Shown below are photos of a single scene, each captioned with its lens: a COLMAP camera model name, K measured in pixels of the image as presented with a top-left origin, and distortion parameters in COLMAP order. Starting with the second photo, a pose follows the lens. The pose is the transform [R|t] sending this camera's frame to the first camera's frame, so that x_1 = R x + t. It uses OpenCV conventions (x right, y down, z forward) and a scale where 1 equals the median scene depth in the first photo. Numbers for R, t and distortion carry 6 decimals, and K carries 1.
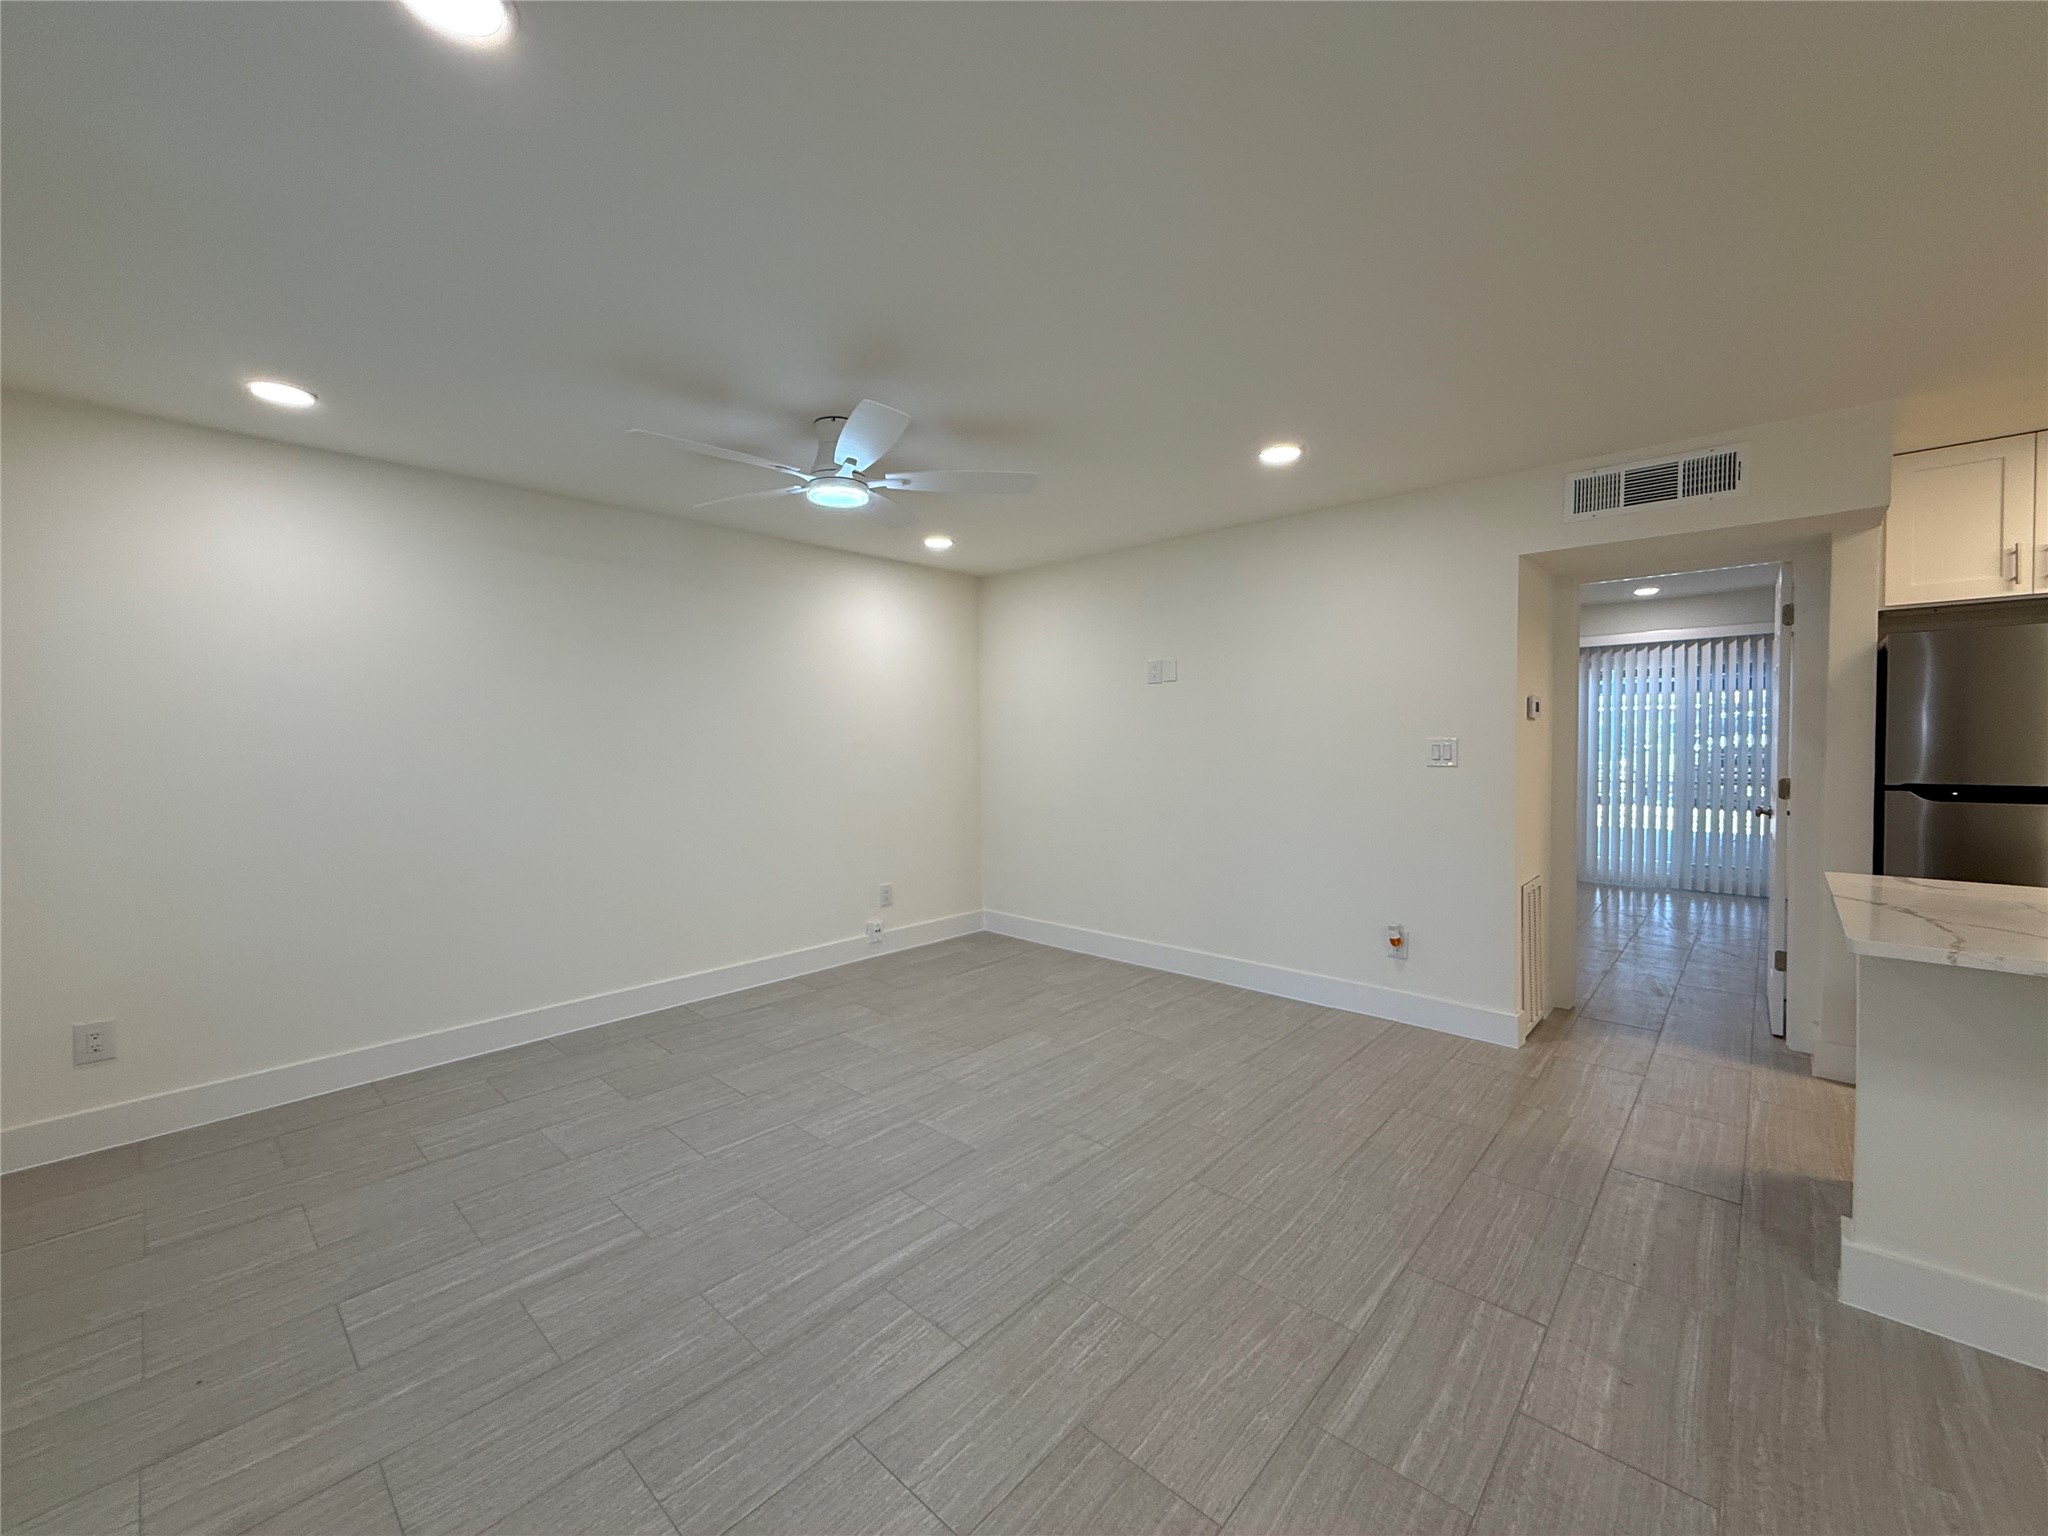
lens RADIAL K [[816.5, 0, 1024.0], [0, 816.5, 768.0], [0, 0, 1]] dist [0.001208, 0.000499]
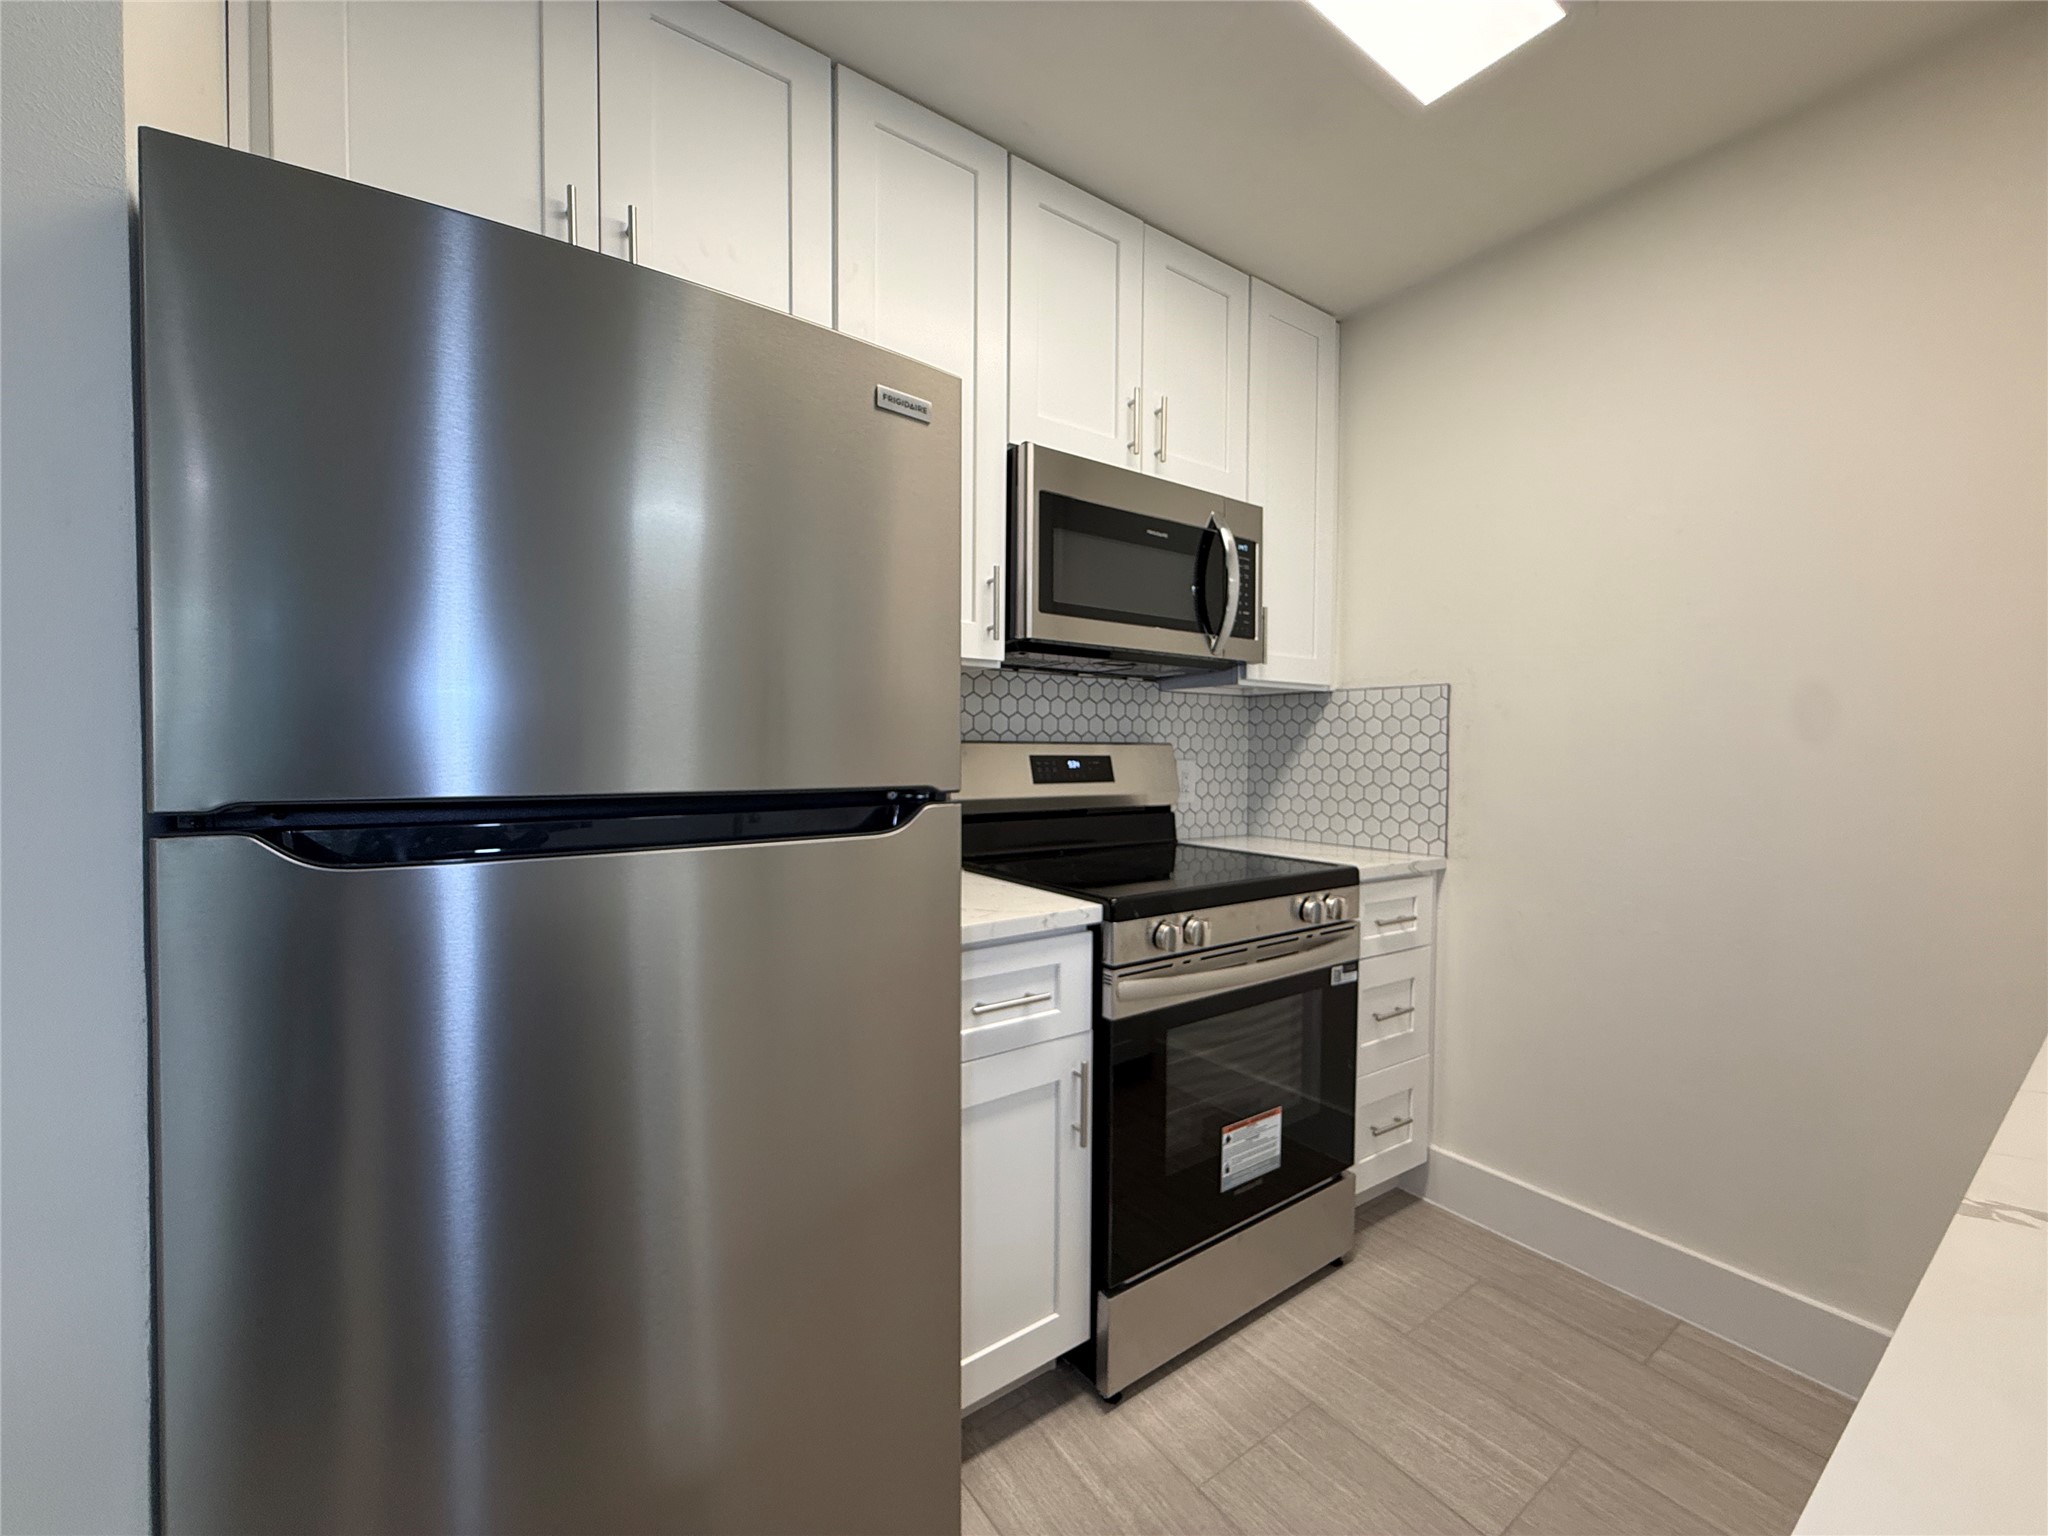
lens RADIAL K [[815.0, 0, 1019.2], [0, 815.0, 765.0], [0, 0, 1]] dist [0.000365, 0.000397]
pose [[0.216251, -0.008509, 0.976301, 0.866615], [0.026009, 0.999657, 0.002952, 0.012263], [-0.975991, 0.024754, 0.216398, 0.703996]]
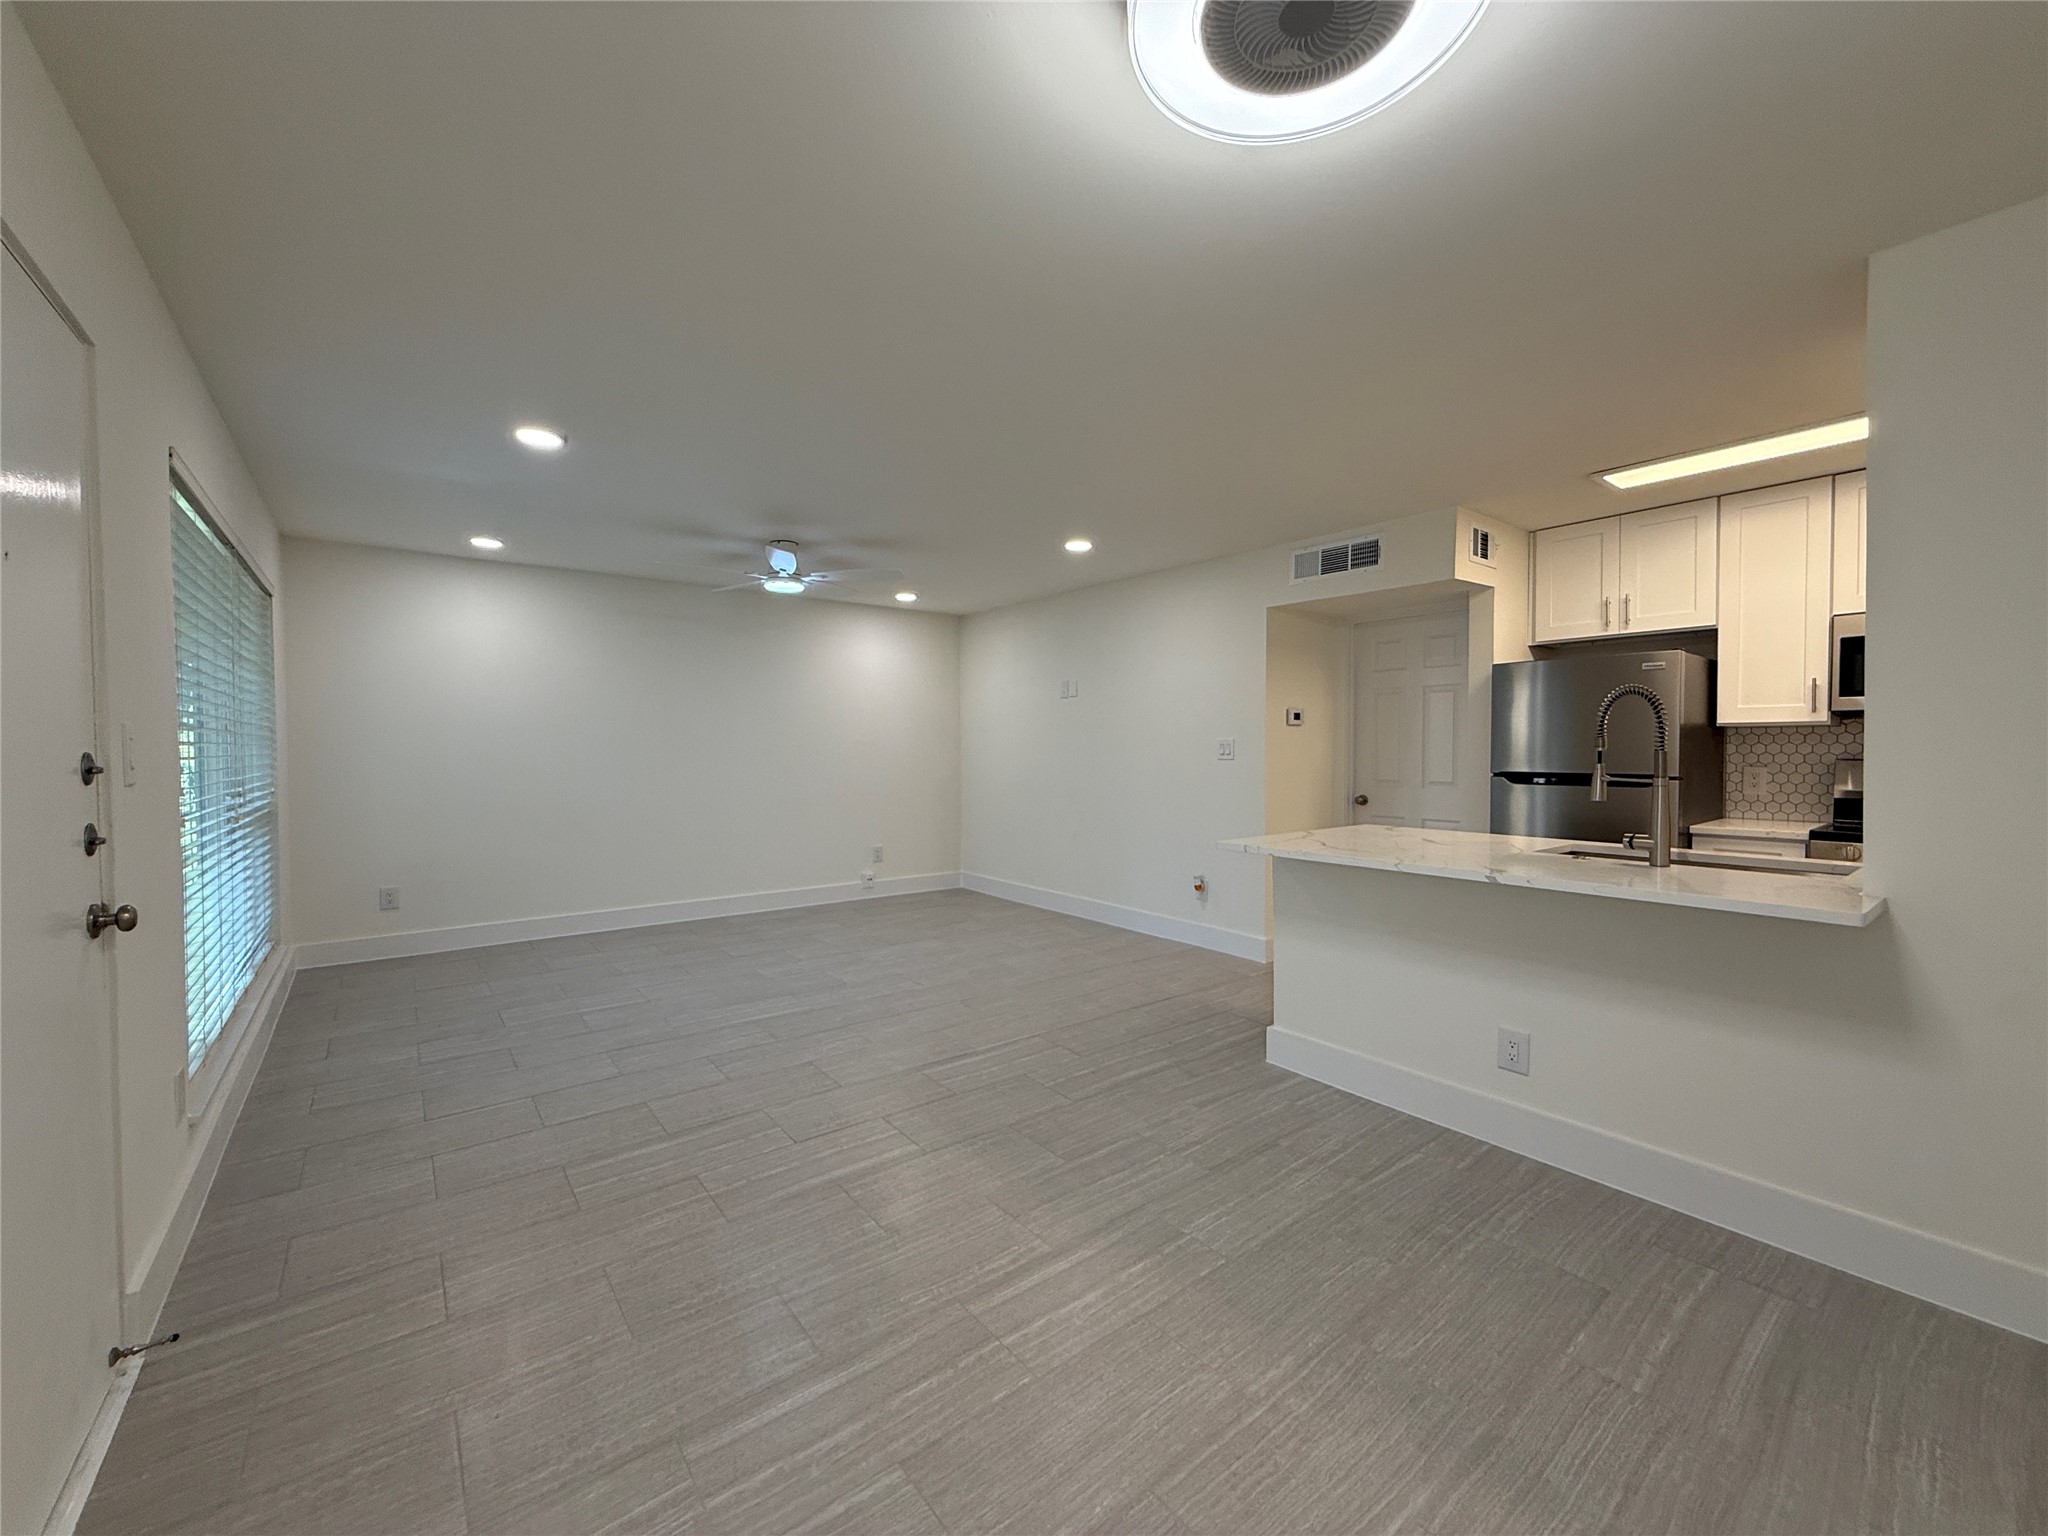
lens RADIAL K [[818.6, 0, 1025.7], [0, 818.6, 768.7], [0, 0, 1]] dist [0.000554, 0.000037]
pose [[0.986583, 0.012949, -0.162746, 0.479597], [-0.014397, 0.999867, -0.007718, 0.034956], [0.162625, 0.009957, 0.986638, -0.493934]]
